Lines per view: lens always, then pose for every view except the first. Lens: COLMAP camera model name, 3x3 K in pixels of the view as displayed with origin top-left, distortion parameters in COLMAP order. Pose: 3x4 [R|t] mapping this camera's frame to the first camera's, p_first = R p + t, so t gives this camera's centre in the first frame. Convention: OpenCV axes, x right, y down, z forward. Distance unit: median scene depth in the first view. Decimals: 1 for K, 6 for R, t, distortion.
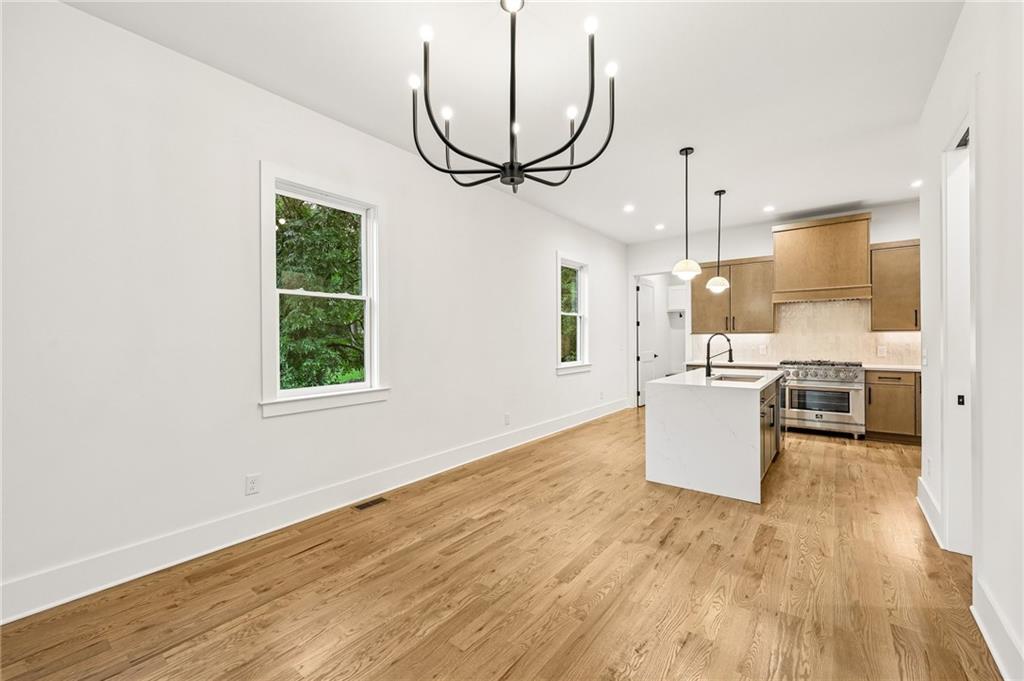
lens RADIAL K [[417.4, 0, 509.5], [0, 417.4, 340.2], [0, 0, 1]] dist [0.002653, 0.000051]
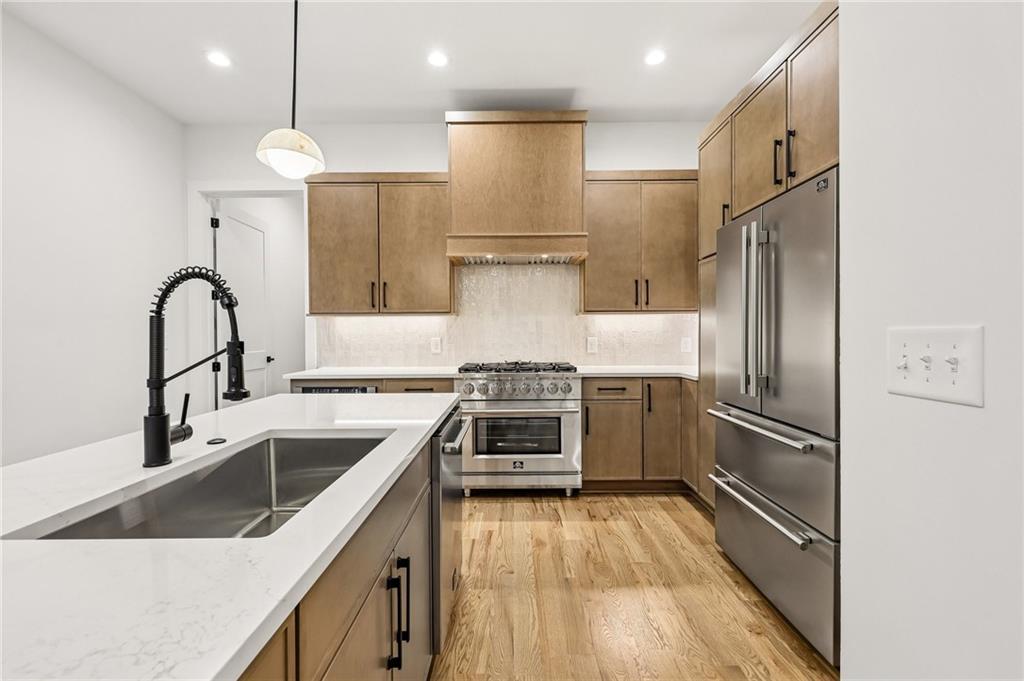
lens RADIAL K [[441.9, 0, 511.4], [0, 441.9, 338.5], [0, 0, 1]] dist [0.000669, -0.000042]
pose [[0.790336, -0.002853, 0.612668, 0.374498], [0.001945, 0.999996, 0.002148, 0.015034], [-0.612671, -0.000506, 0.790338, 0.541916]]
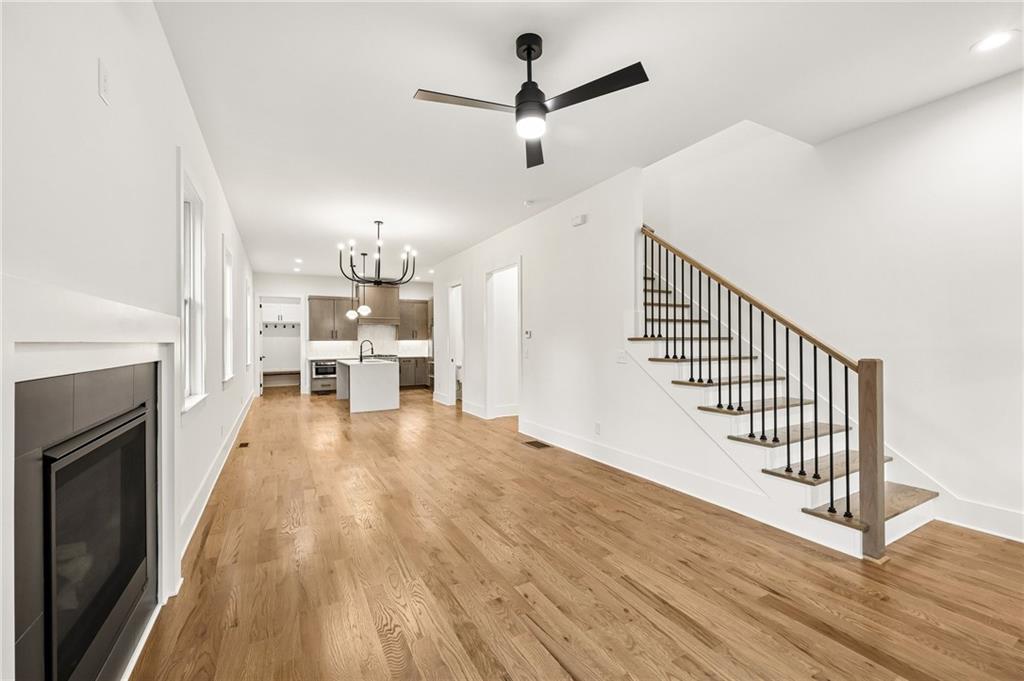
lens RADIAL K [[417.4, 0, 505.5], [0, 417.4, 340.1], [0, 0, 1]] dist [0.002653, 0.000051]
pose [[0.396140, 0.004581, 0.918179, -0.851404], [0.010385, 0.999901, -0.009469, 0.006294], [-0.918131, 0.013286, 0.396053, -0.334435]]
